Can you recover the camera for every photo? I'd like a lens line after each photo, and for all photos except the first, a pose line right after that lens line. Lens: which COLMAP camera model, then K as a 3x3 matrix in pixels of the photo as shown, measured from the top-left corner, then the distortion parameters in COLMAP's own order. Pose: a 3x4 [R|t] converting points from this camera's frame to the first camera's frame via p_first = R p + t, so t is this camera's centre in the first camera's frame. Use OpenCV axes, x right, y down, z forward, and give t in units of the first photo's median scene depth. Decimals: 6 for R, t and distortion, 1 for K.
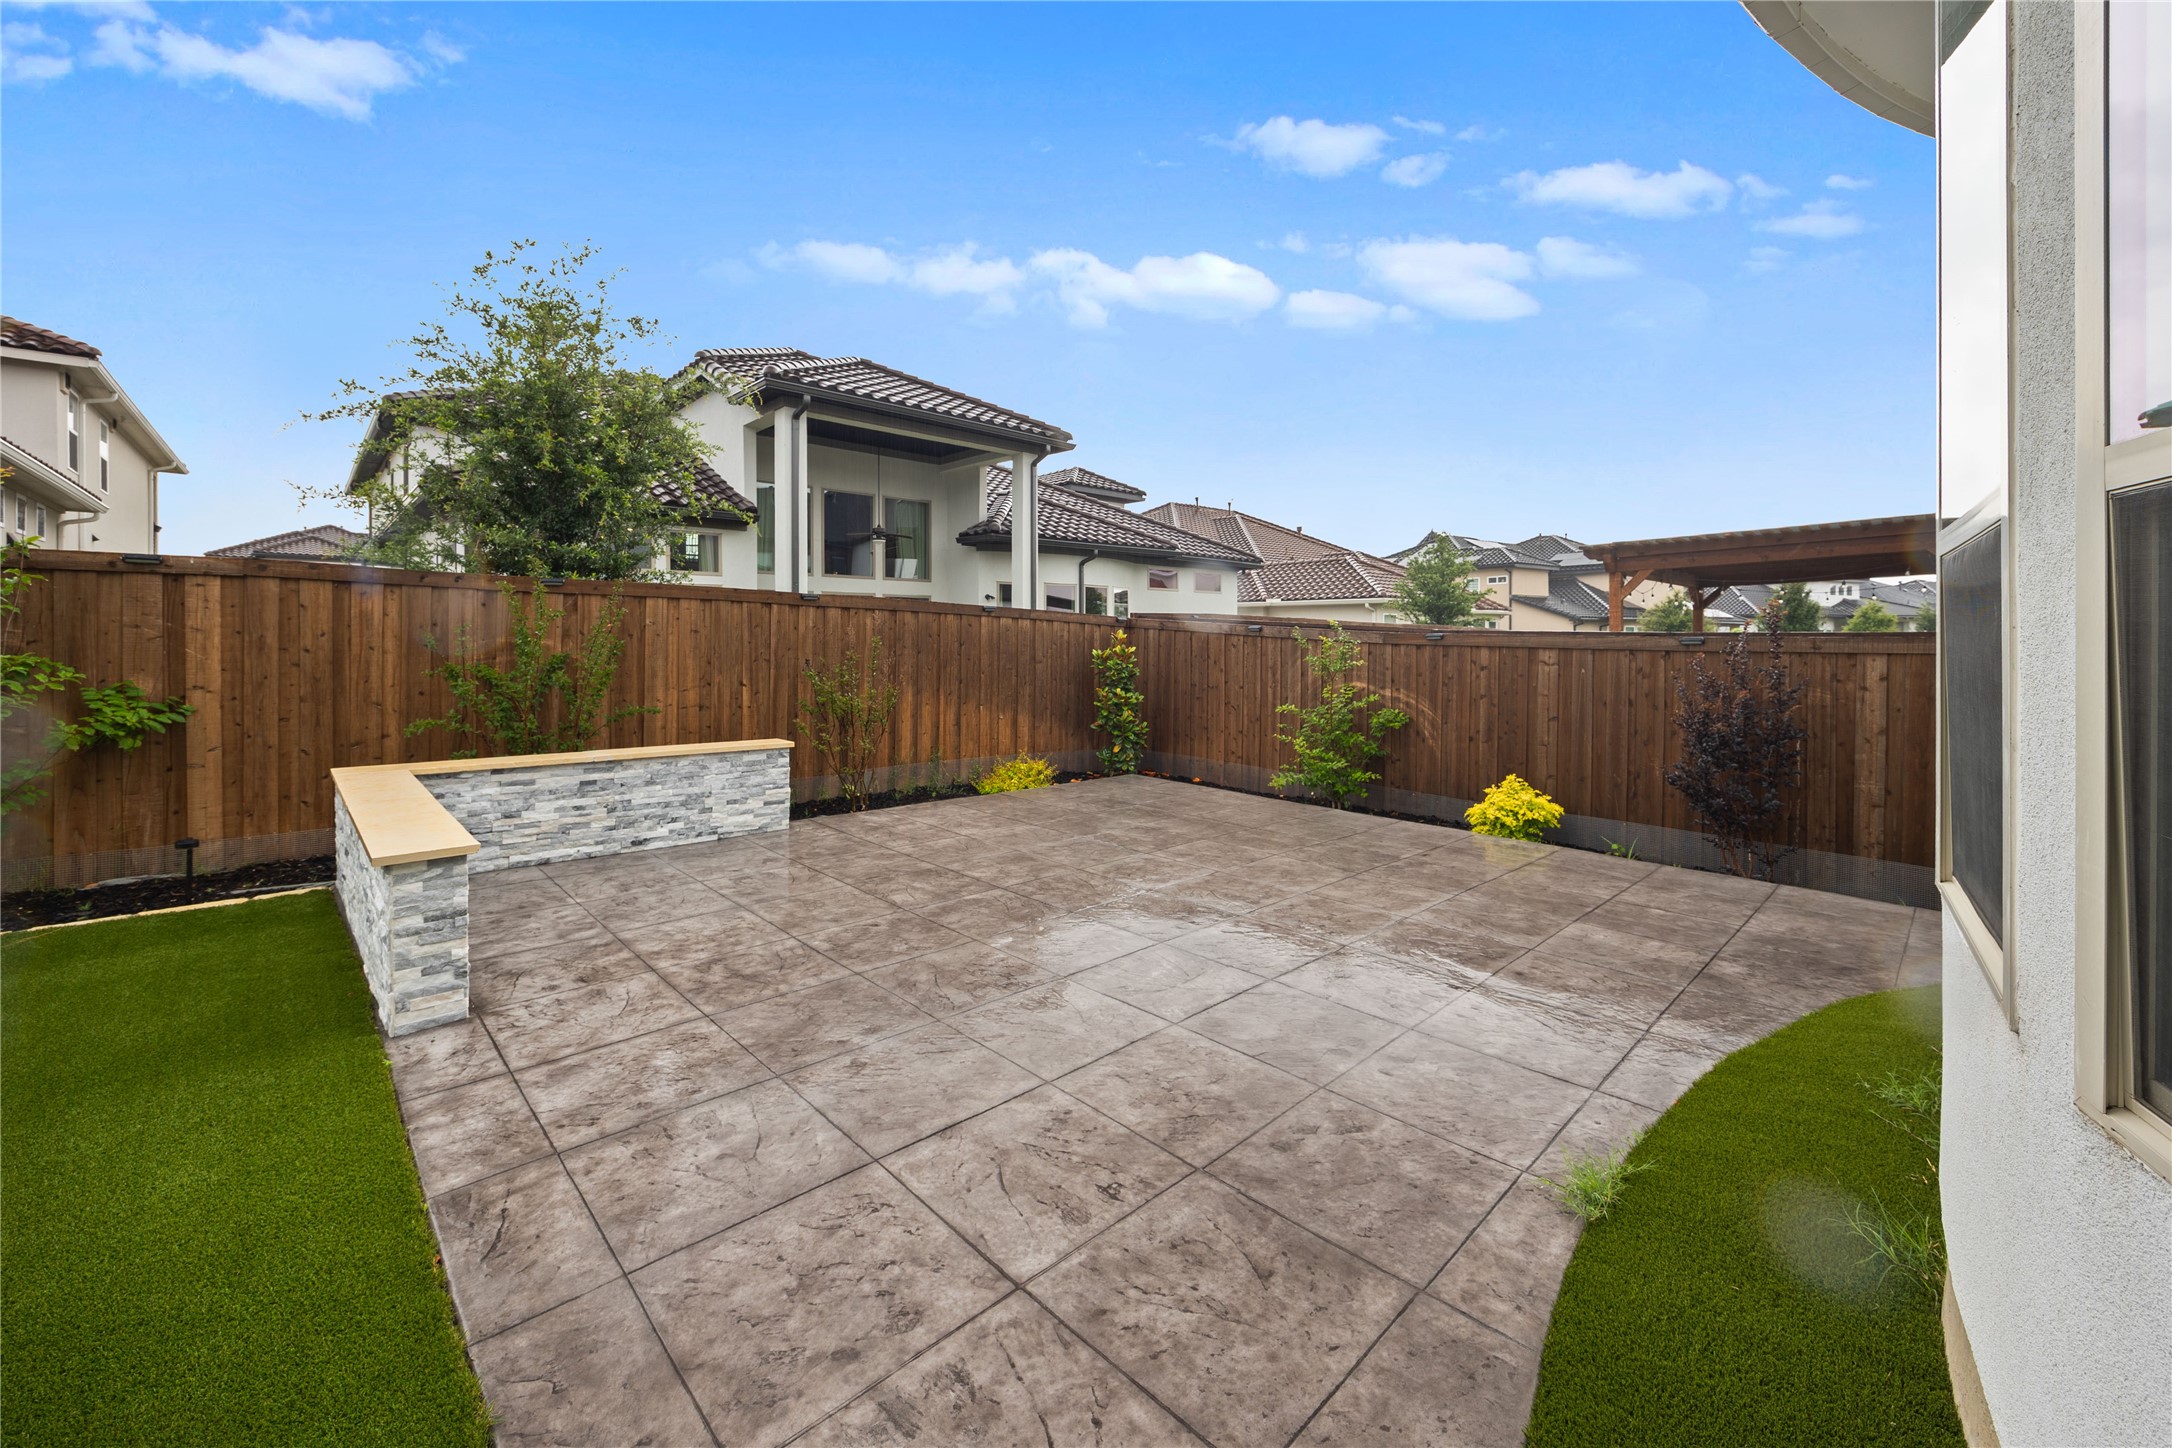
lens RADIAL K [[836.0, 0, 1089.2], [0, 836.0, 720.0], [0, 0, 1]] dist [-0.001493, -0.000202]
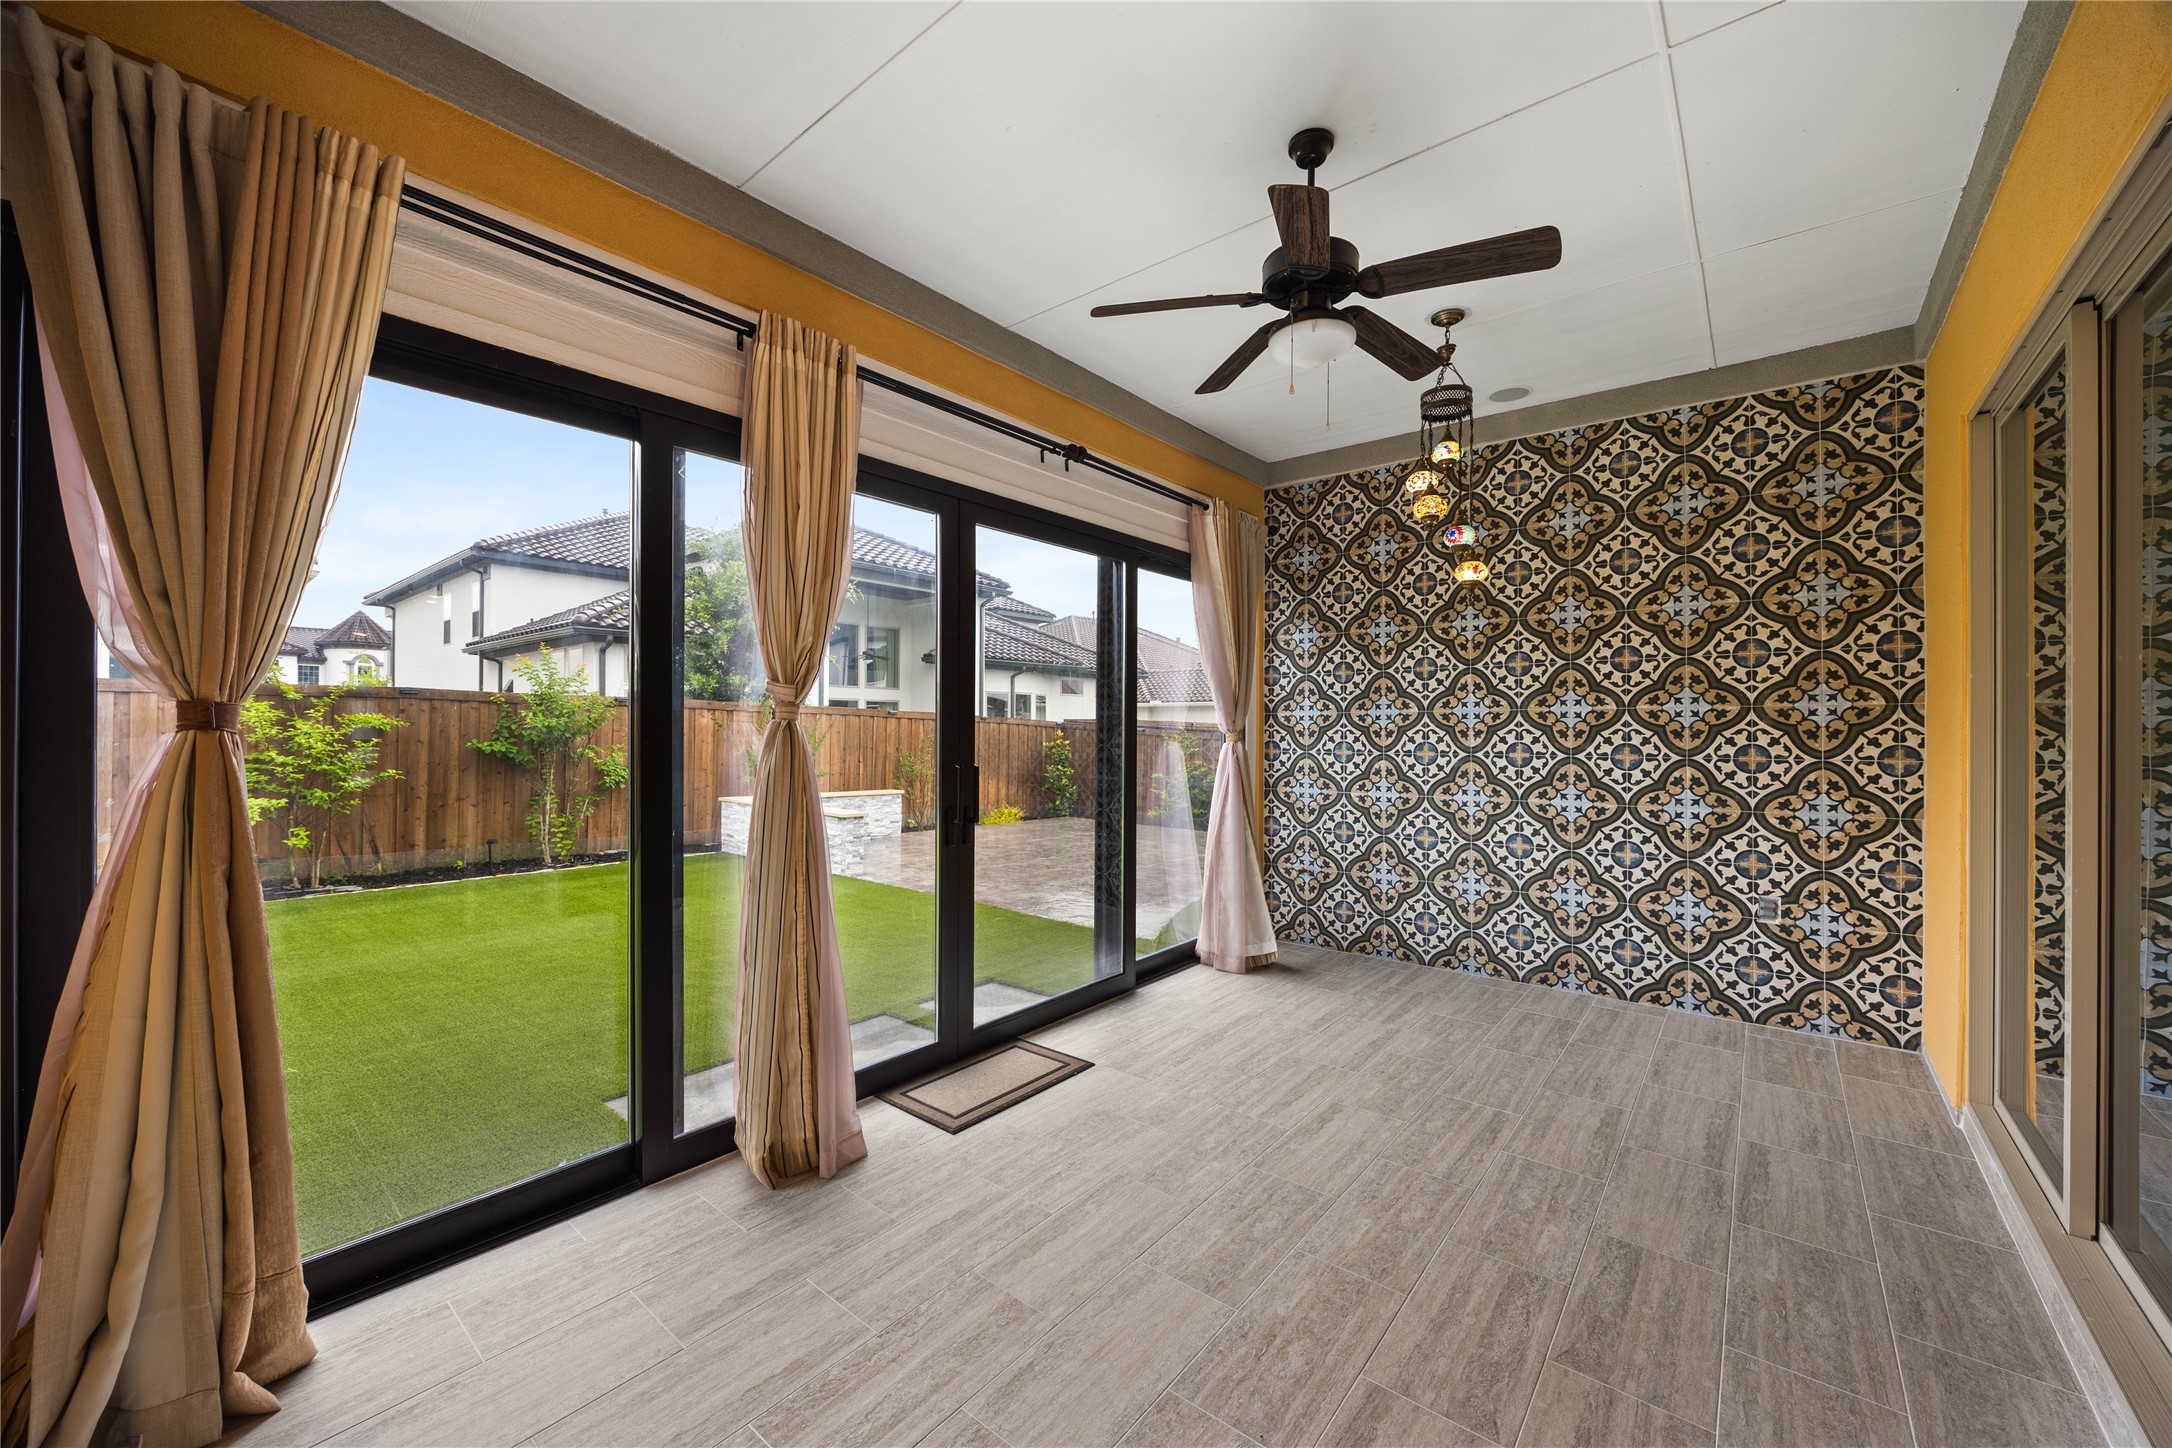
lens RADIAL K [[836.0, 0, 1085.4], [0, 836.0, 724.2], [0, 0, 1]] dist [-0.001493, -0.000202]
pose [[0.992178, 0.004369, 0.124754, -0.065655], [0.008271, 0.994891, -0.100618, 0.026197], [-0.124556, 0.100863, 0.987073, -0.354075]]
